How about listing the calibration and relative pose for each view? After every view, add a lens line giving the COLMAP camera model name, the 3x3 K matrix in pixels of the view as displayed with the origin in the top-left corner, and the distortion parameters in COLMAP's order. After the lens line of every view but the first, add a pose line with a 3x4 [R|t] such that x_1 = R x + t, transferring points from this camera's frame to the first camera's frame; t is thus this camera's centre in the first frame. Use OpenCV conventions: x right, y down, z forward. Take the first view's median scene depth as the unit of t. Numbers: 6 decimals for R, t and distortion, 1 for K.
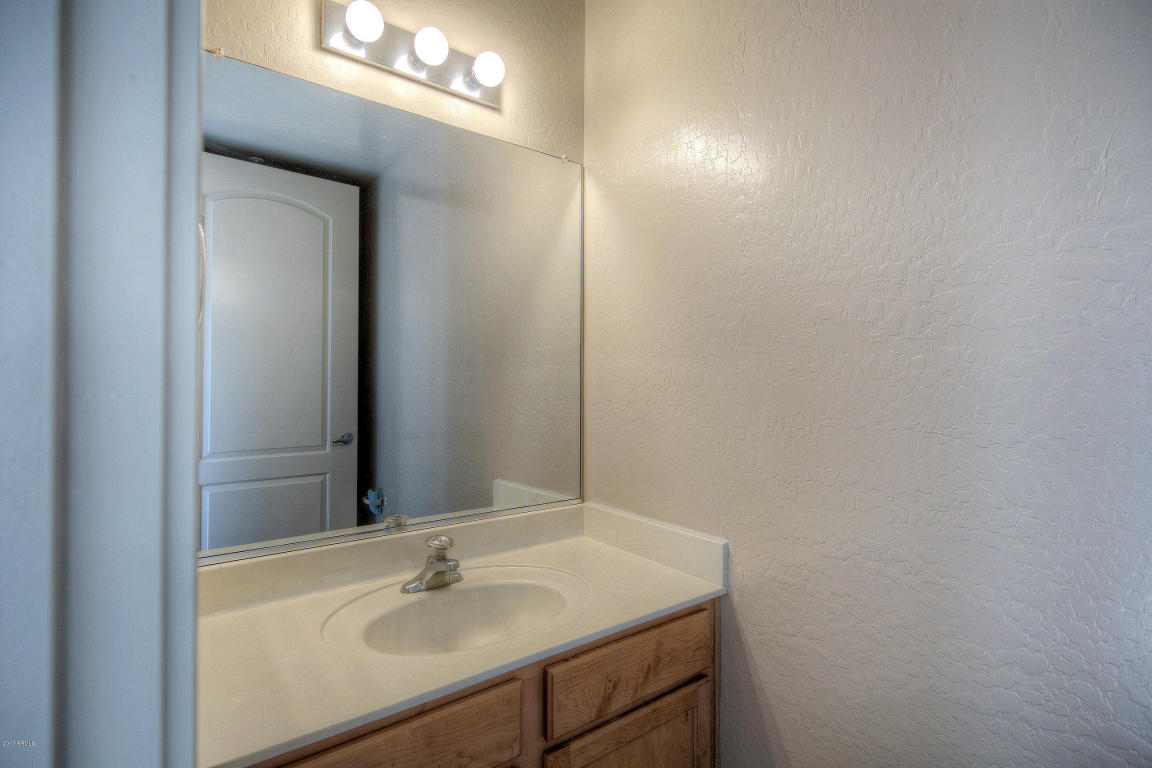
lens RADIAL K [[554.7, 0, 576.0], [0, 554.7, 384.0], [0, 0, 1]] dist [0.027689, -0.000044]
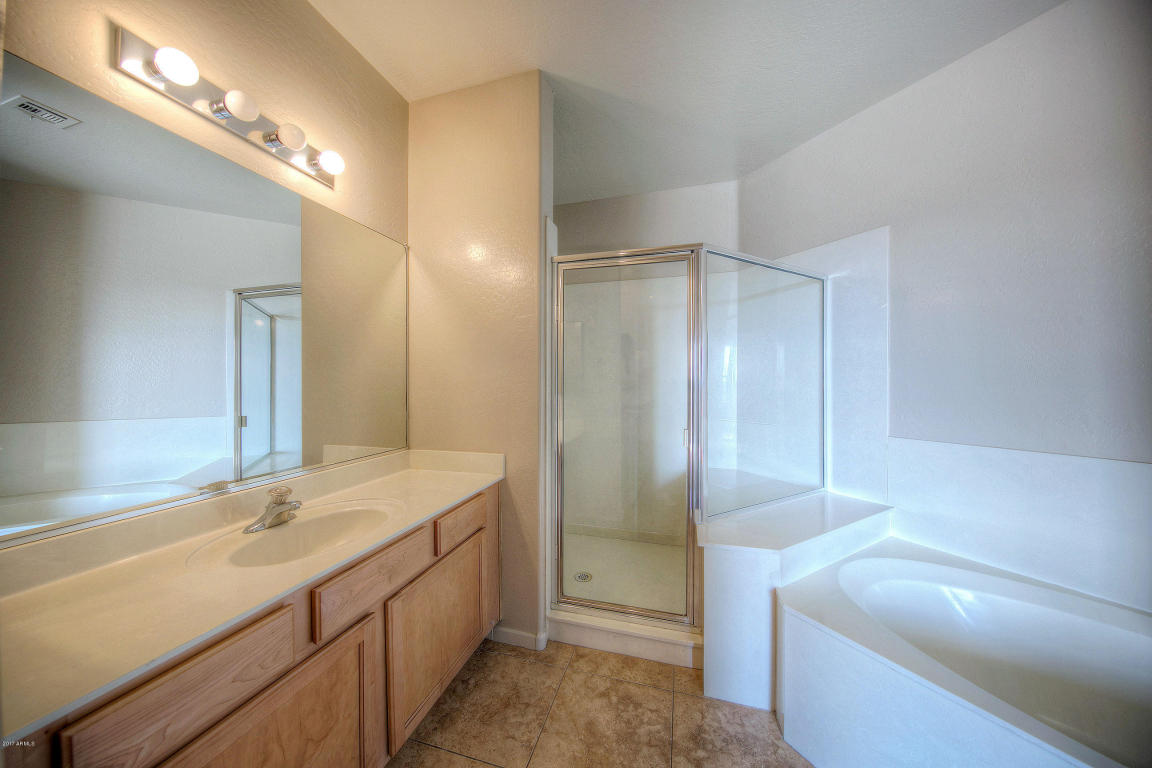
lens RADIAL K [[371.4, 0, 577.2], [0, 371.4, 381.1], [0, 0, 1]] dist [0.003938, -0.000002]
pose [[0.793527, 0.013047, 0.608395, -0.226505], [-0.014429, 0.999892, -0.002623, 0.004256], [-0.608364, -0.006697, 0.793630, -0.169212]]
